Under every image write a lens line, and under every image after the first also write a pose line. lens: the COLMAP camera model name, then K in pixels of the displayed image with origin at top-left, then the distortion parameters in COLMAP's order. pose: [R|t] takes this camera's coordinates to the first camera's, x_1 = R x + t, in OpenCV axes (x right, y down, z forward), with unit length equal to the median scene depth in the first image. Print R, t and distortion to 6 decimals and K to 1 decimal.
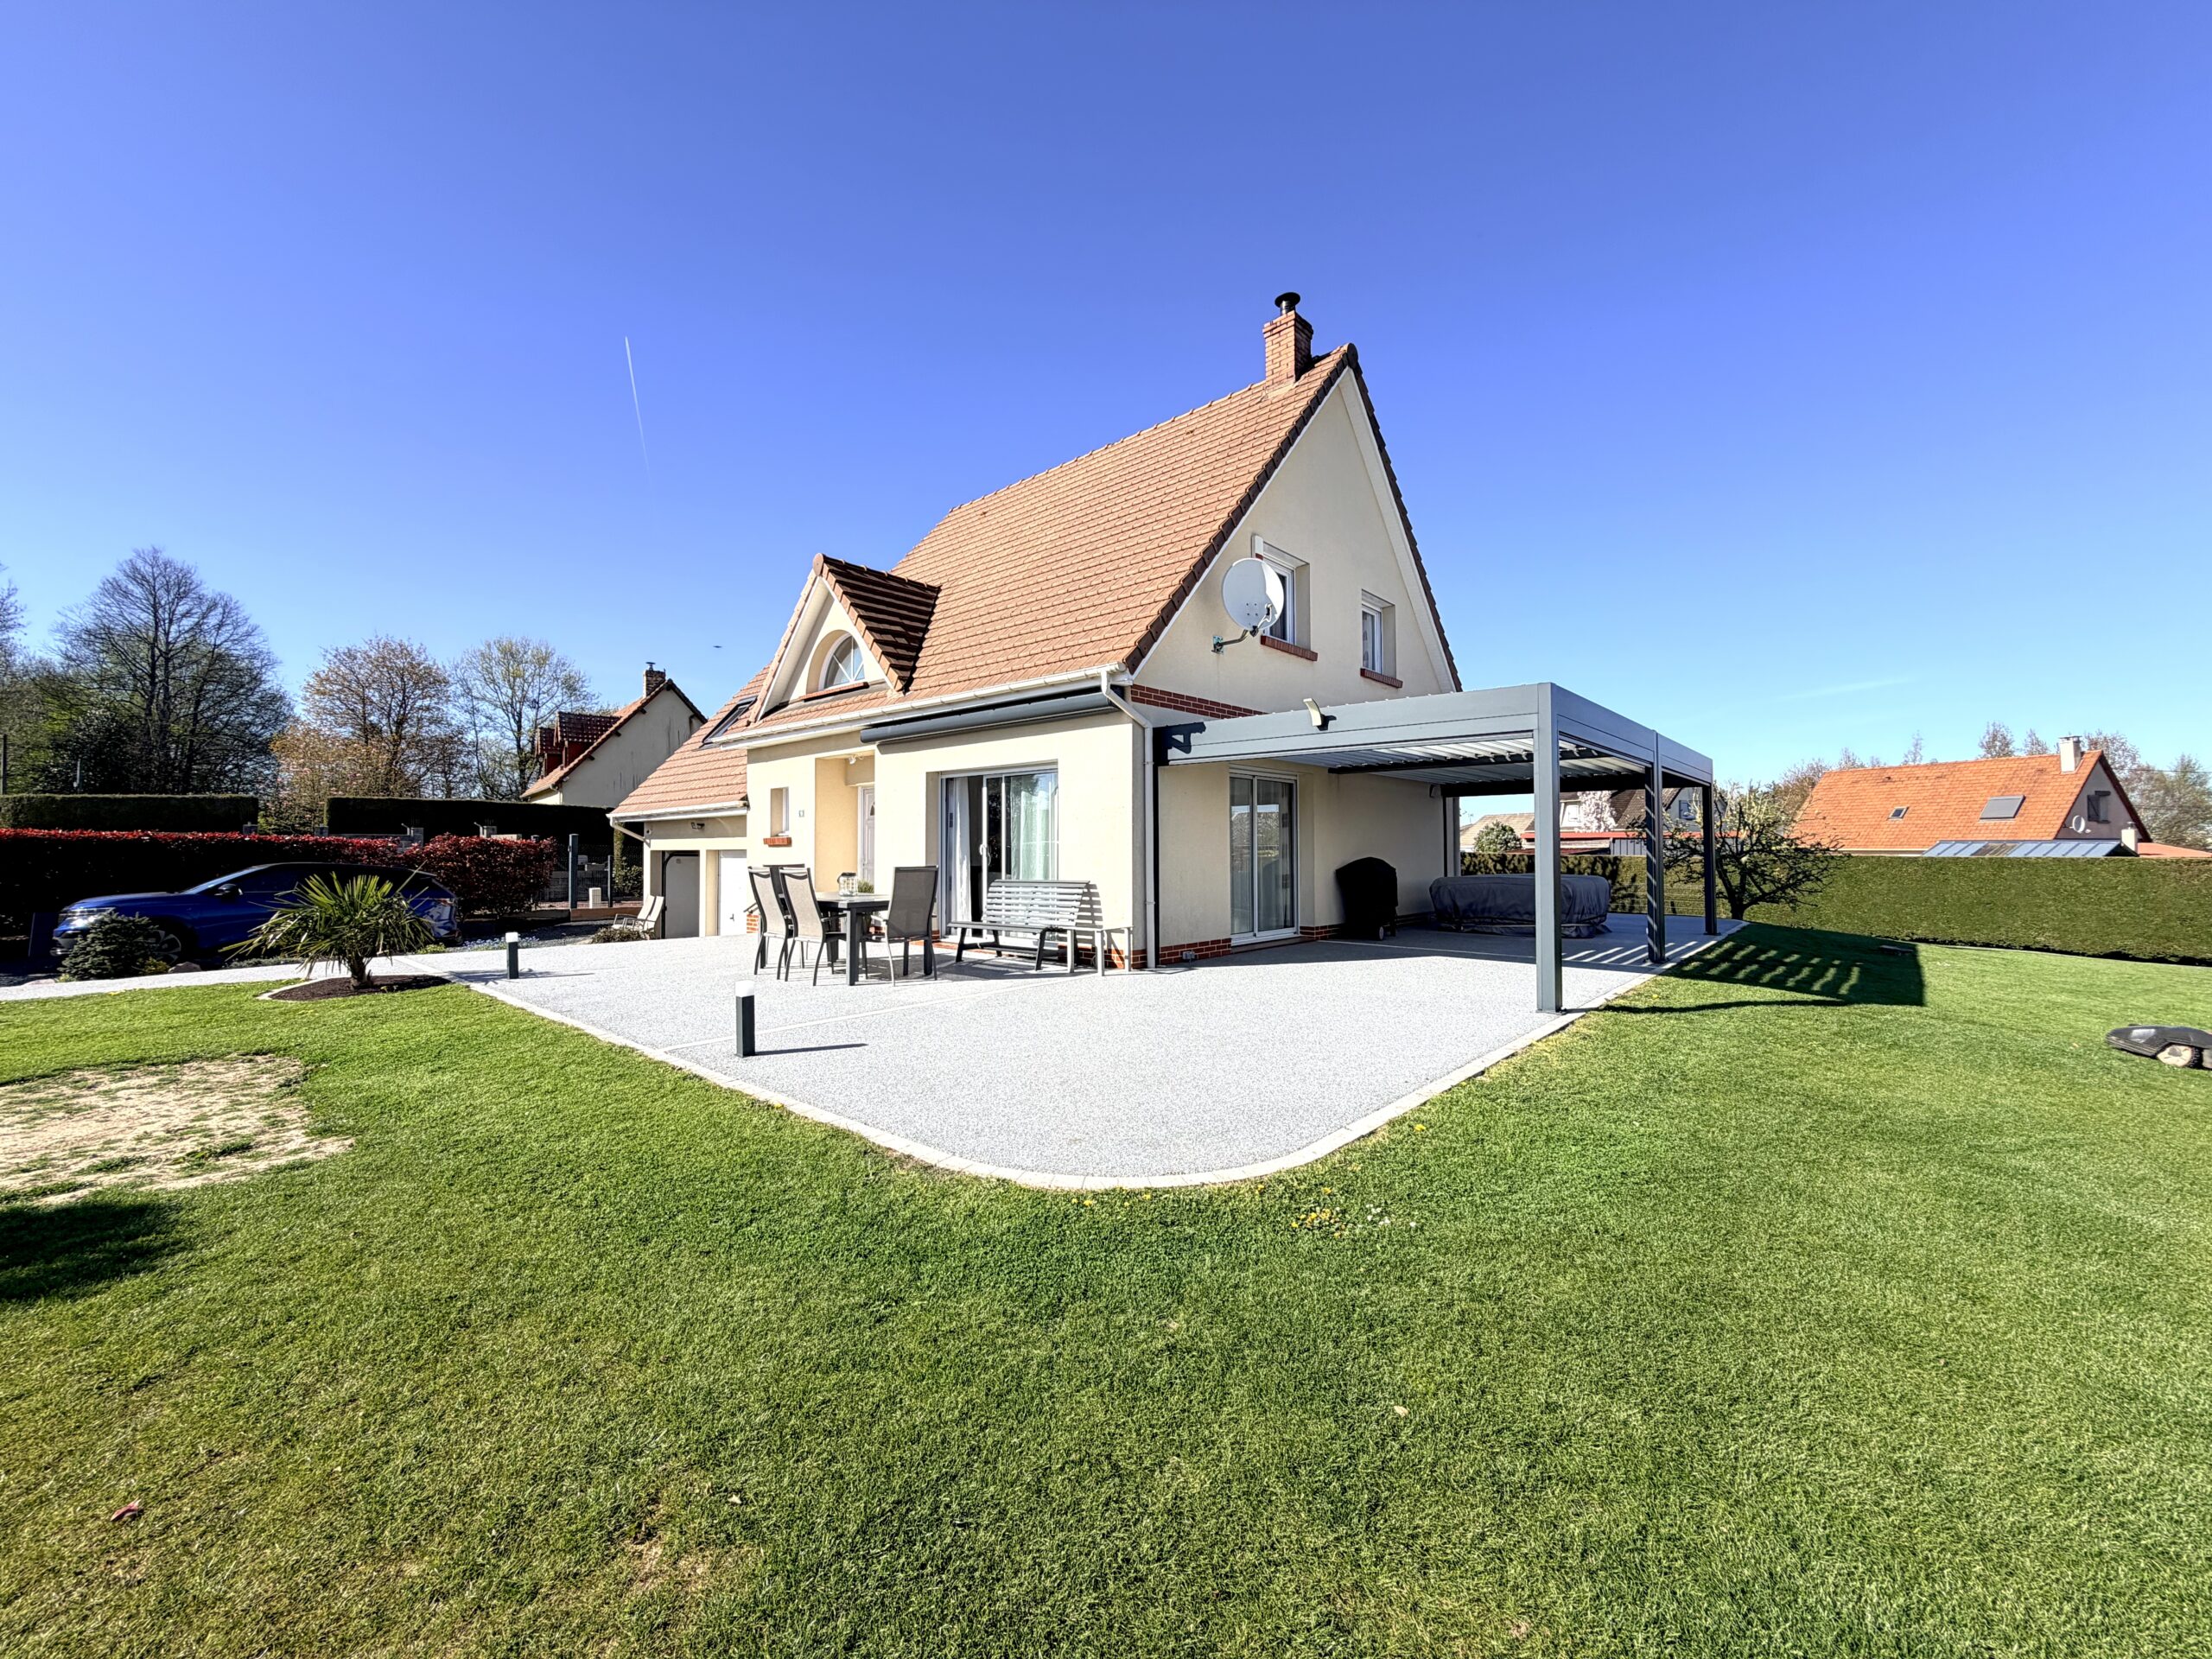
lens RADIAL K [[883.2, 0, 1106.0], [0, 883.2, 829.5], [0, 0, 1]] dist [0.001530, 0.000311]
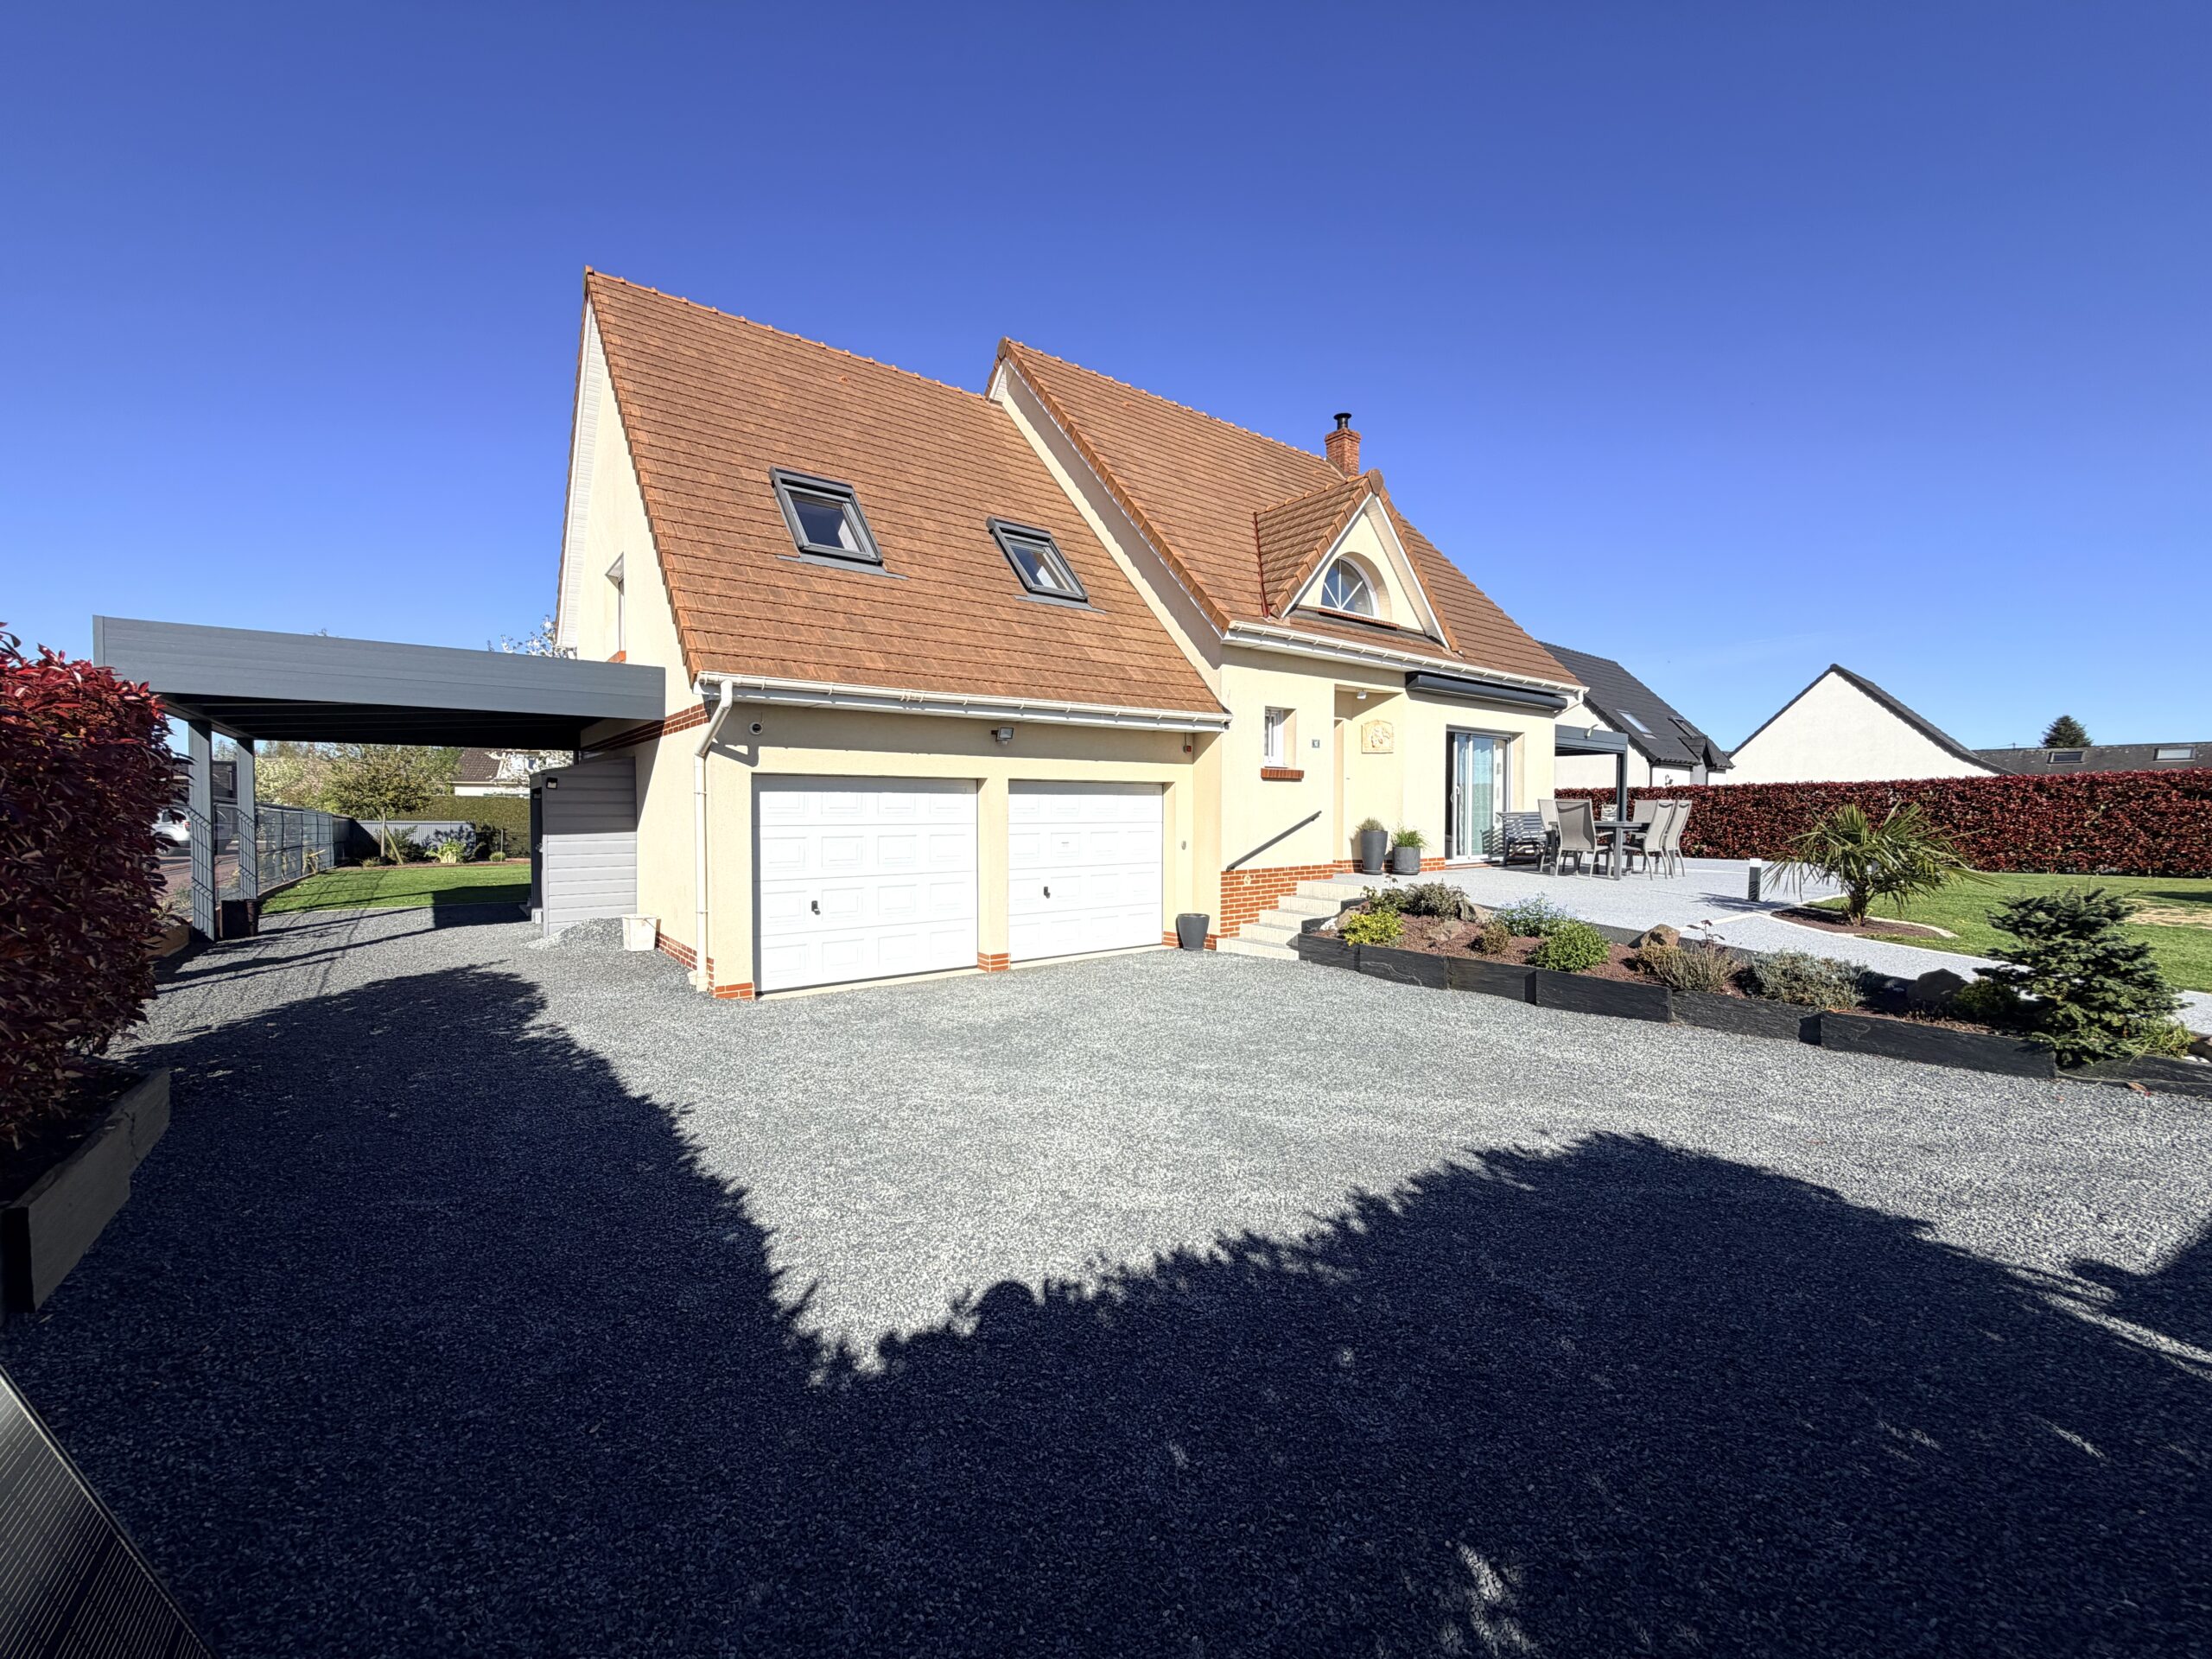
lens RADIAL K [[883.2, 0, 1106.0], [0, 883.2, 829.5], [0, 0, 1]] dist [0.001530, 0.000311]
pose [[0.180530, -0.016673, 0.983428, -1.206629], [-0.018745, 0.999616, 0.020389, 0.050980], [-0.983391, -0.022116, 0.180148, 1.021373]]
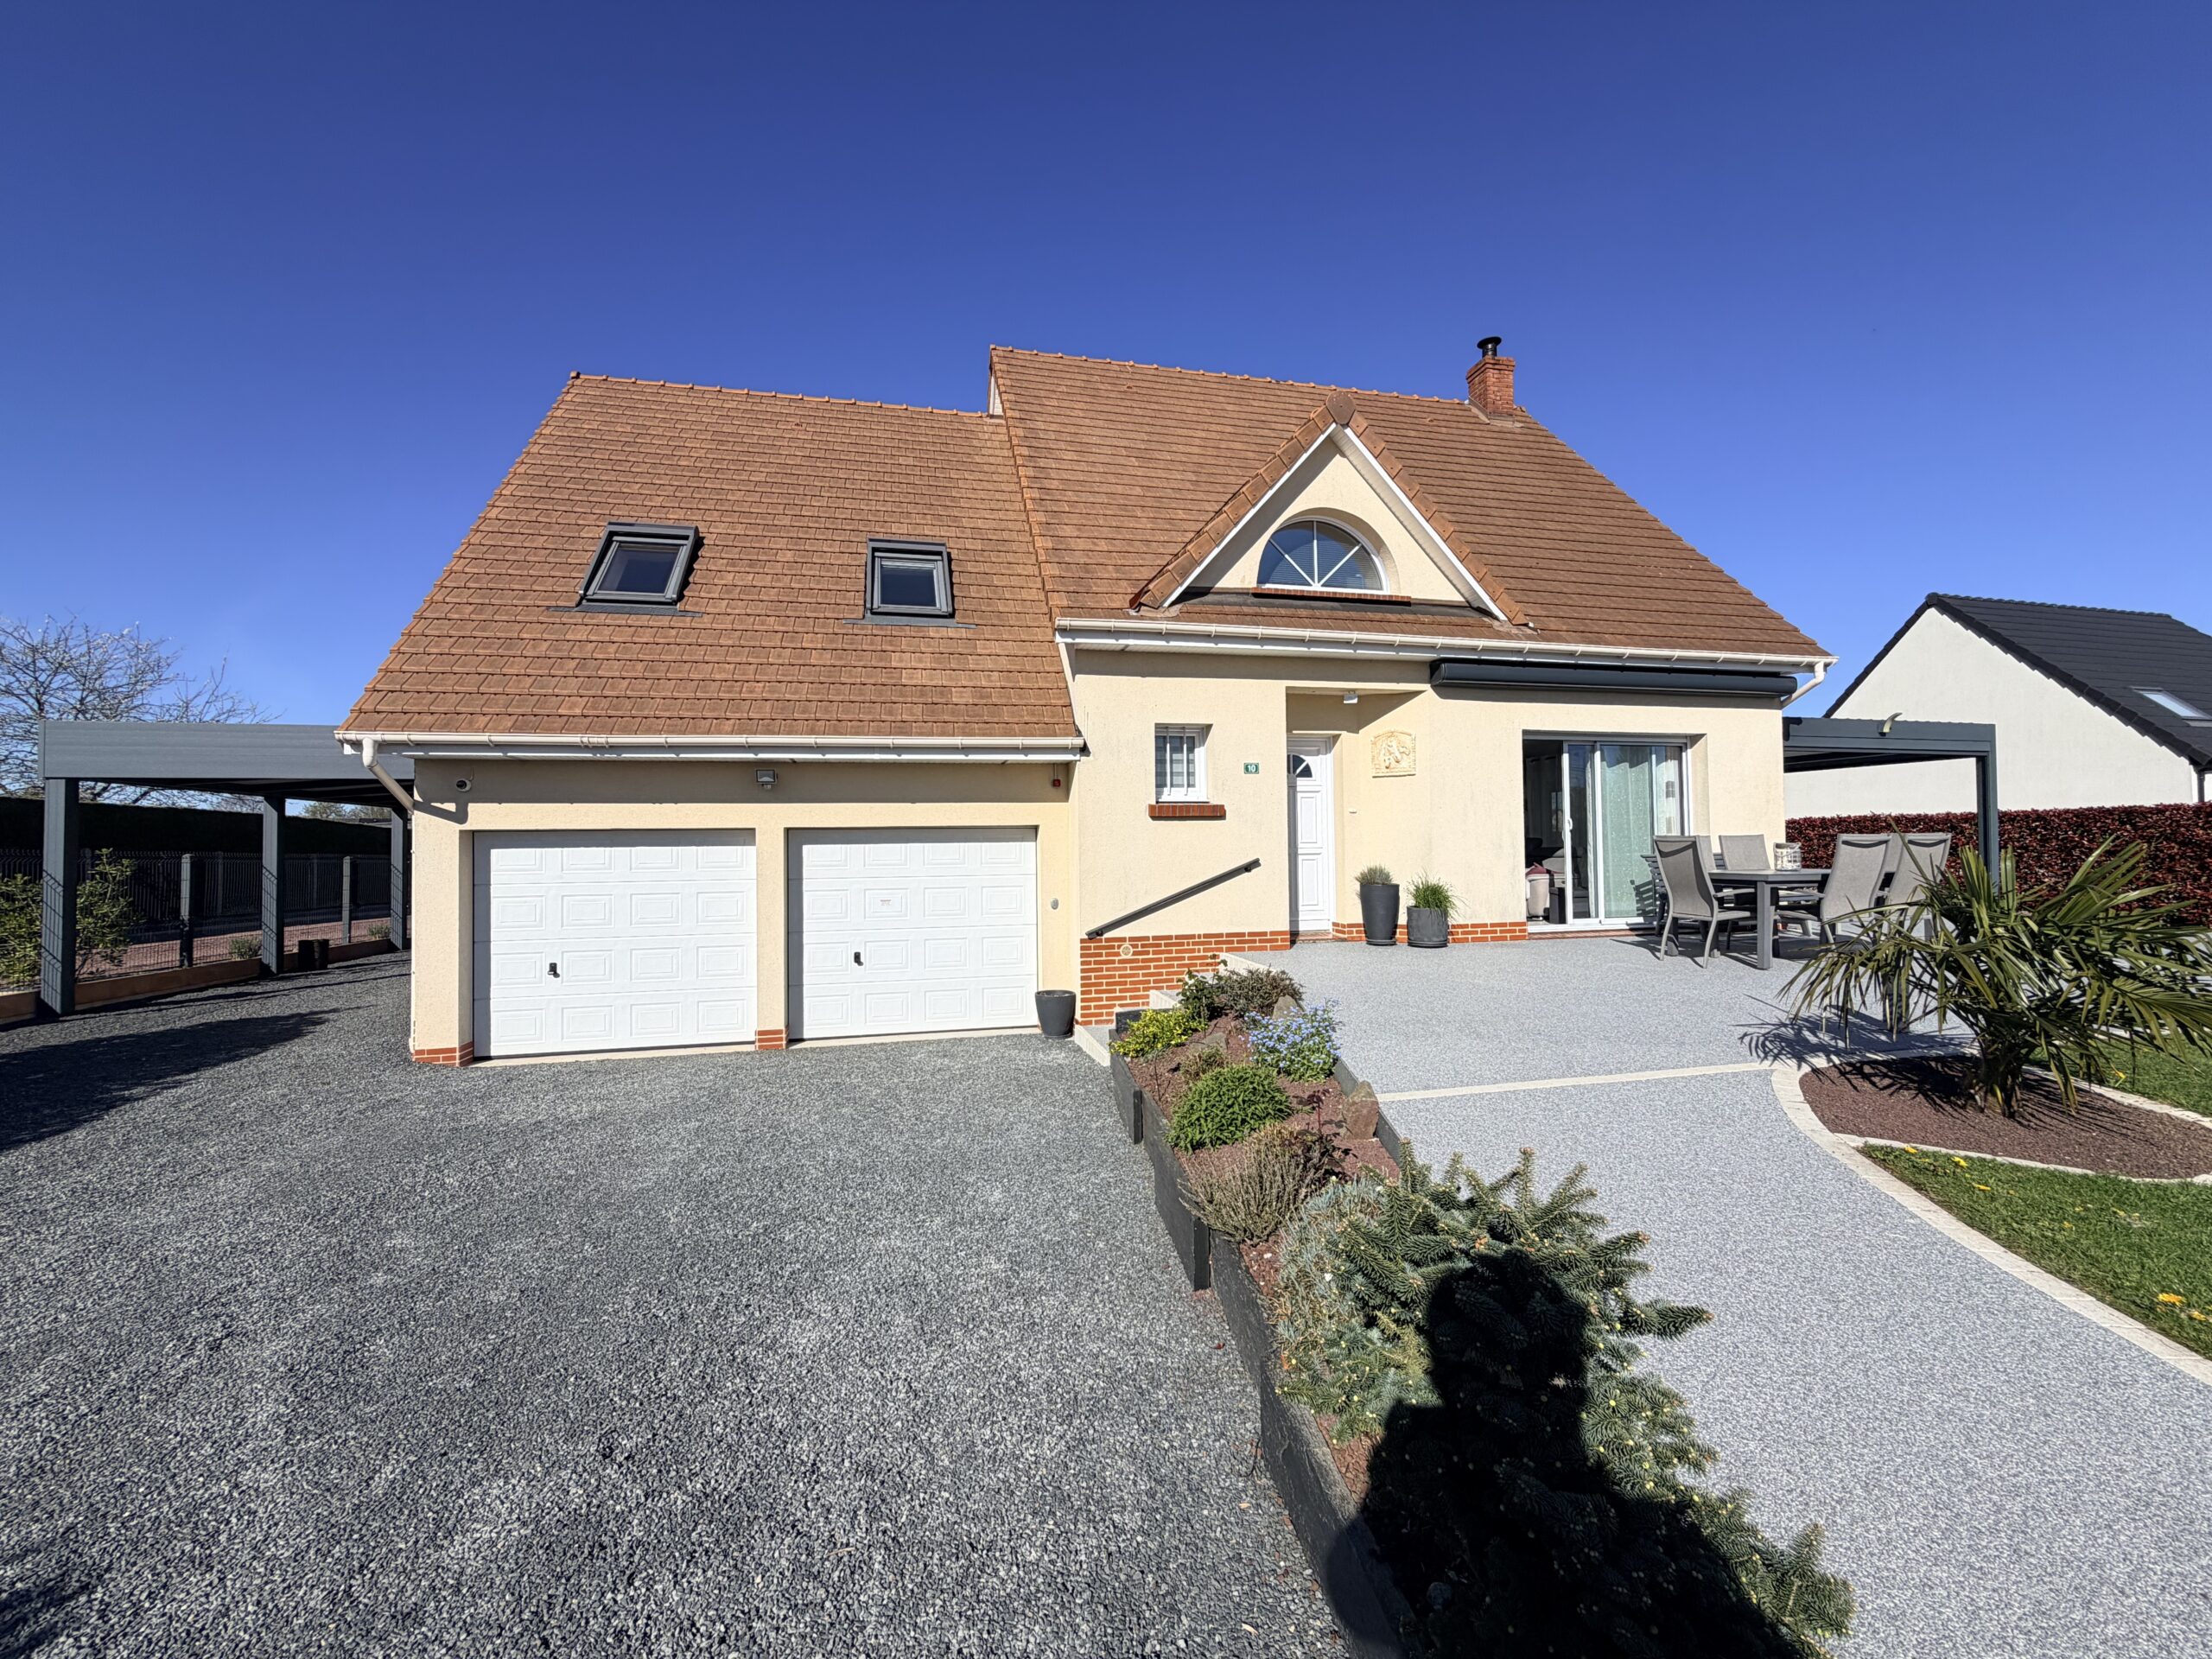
lens RADIAL K [[883.2, 0, 1106.0], [0, 883.2, 829.5], [0, 0, 1]] dist [0.001530, 0.000311]
pose [[0.570949, 0.016408, 0.820822, -0.914863], [-0.005101, 0.999852, -0.016439, 0.036970], [-0.820970, 0.005199, 0.570948, 0.702529]]
